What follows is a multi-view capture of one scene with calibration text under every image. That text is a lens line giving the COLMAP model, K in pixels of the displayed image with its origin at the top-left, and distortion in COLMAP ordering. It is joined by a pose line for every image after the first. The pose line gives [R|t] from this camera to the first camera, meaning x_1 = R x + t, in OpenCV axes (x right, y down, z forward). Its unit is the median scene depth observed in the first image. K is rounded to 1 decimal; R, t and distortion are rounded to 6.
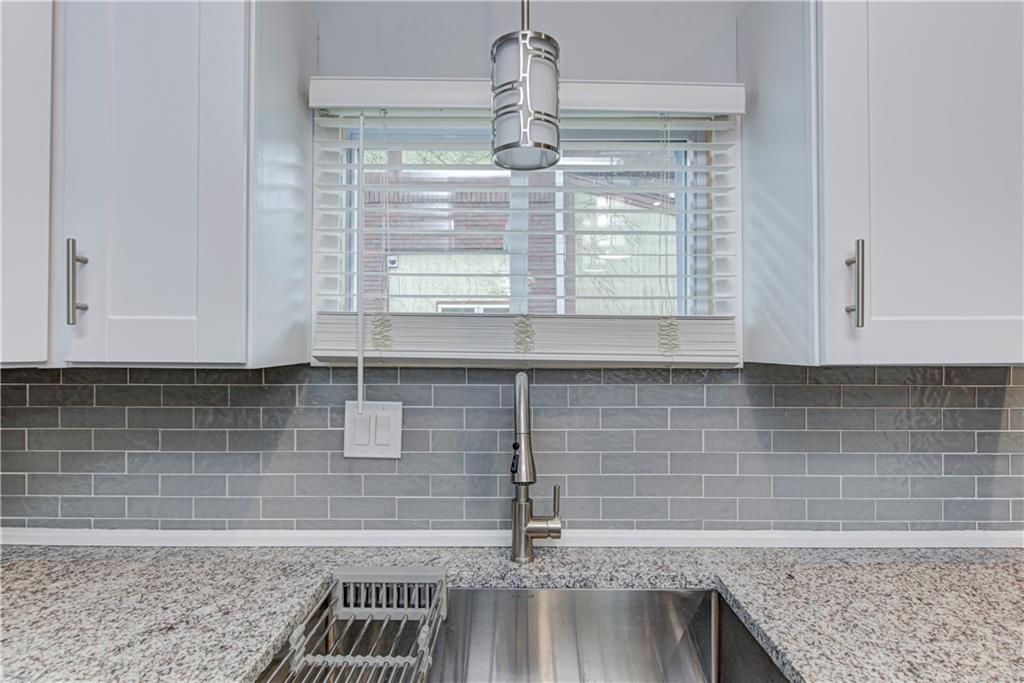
lens RADIAL K [[555.3, 0, 514.4], [0, 555.3, 343.3], [0, 0, 1]] dist [0.002602, -0.000258]
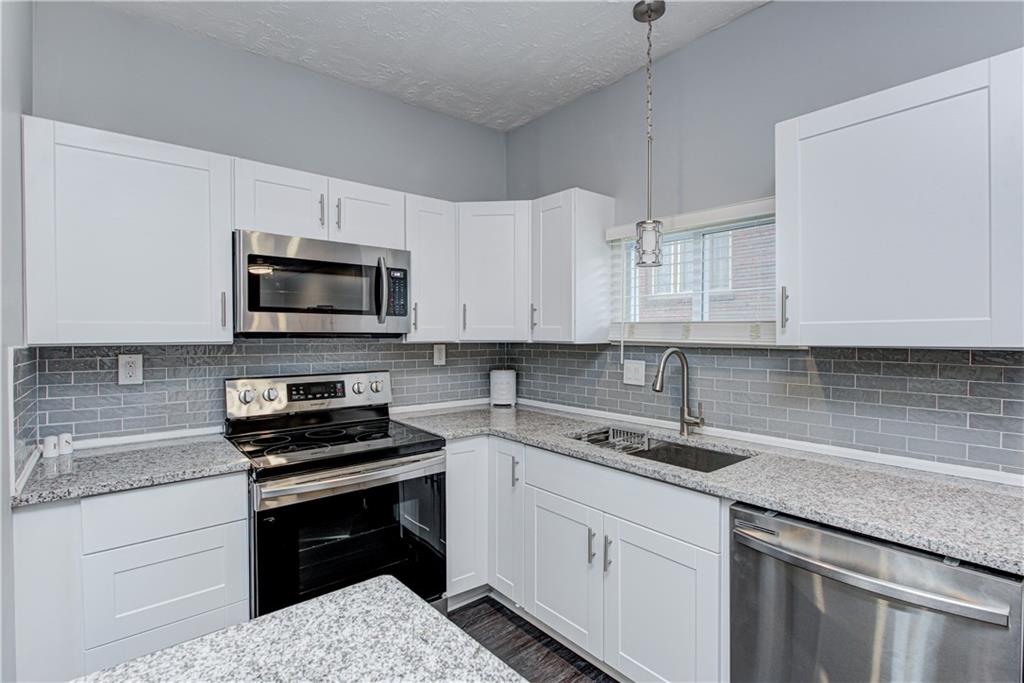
lens RADIAL K [[518.0, 0, 517.1], [0, 518.0, 336.3], [0, 0, 1]] dist [0.026639, 0.000243]
pose [[0.655507, 0.003299, -0.755182, 1.055703], [0.006508, 0.999929, 0.010018, -0.019648], [0.755161, -0.011481, 0.655438, -0.777545]]
